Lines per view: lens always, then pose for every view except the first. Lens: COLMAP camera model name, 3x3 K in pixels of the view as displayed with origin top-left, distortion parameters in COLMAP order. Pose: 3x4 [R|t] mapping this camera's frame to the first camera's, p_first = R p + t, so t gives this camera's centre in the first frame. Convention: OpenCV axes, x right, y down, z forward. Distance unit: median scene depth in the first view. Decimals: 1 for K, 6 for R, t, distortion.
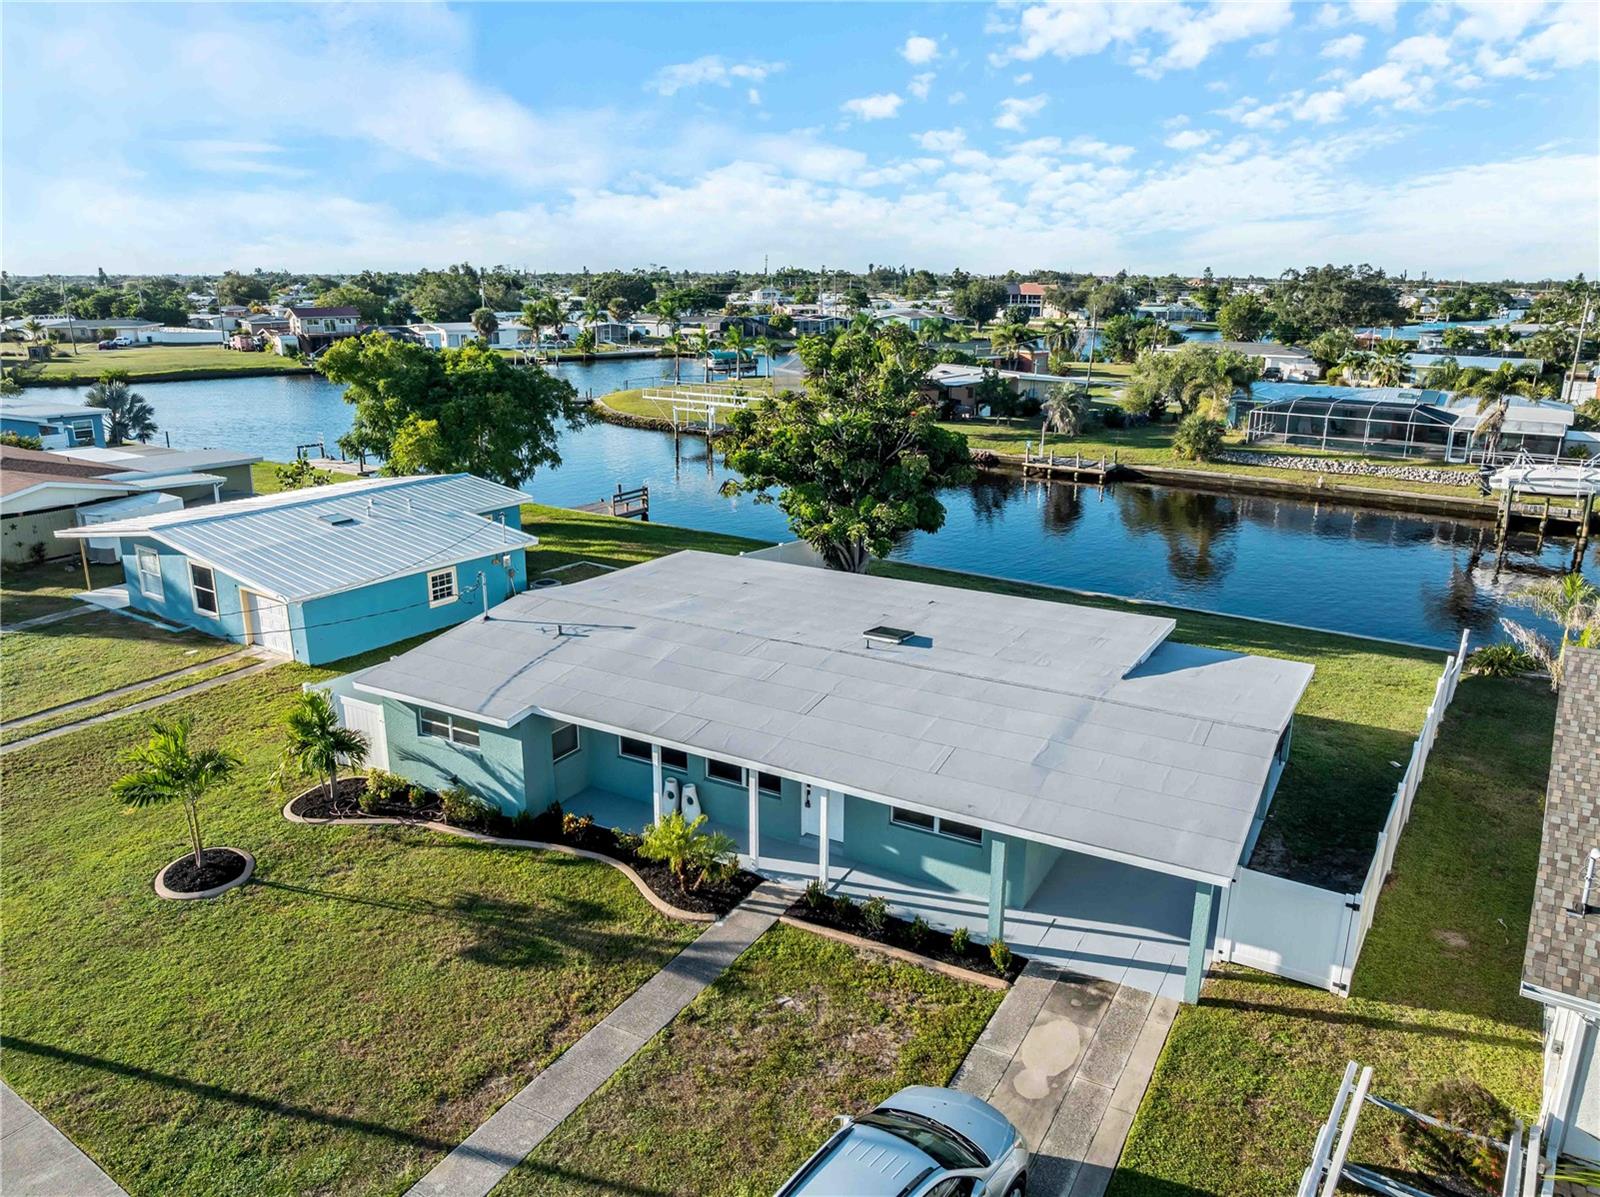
lens RADIAL K [[1126.0, 0, 800.0], [0, 1126.0, 598.5], [0, 0, 1]] dist [-0.039445, -0.002094]
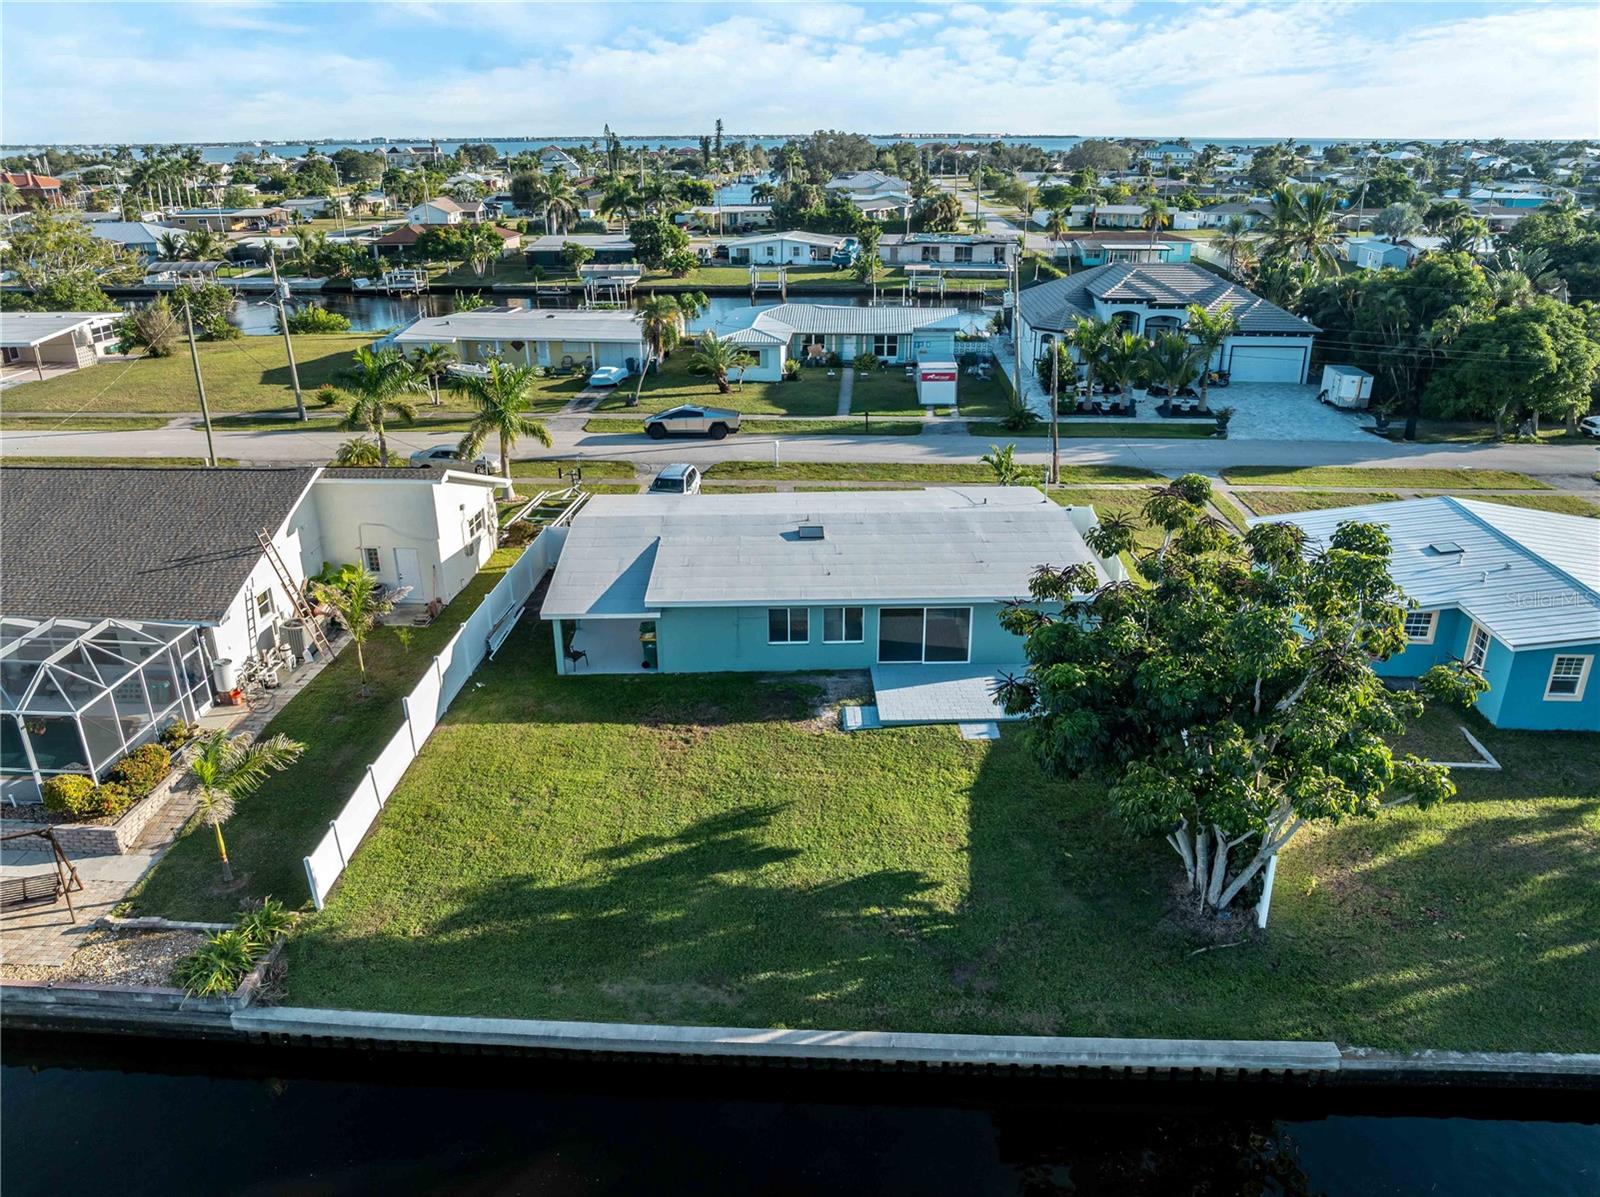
lens RADIAL K [[1136.2, 0, 800.0], [0, 1136.2, 598.5], [0, 0, 1]] dist [-0.034545, -0.001451]
pose [[-0.859123, 0.195493, -0.472960, 0.300977], [-0.139369, 0.799864, 0.583776, -0.284928], [0.492427, 0.567451, -0.659936, 0.736906]]
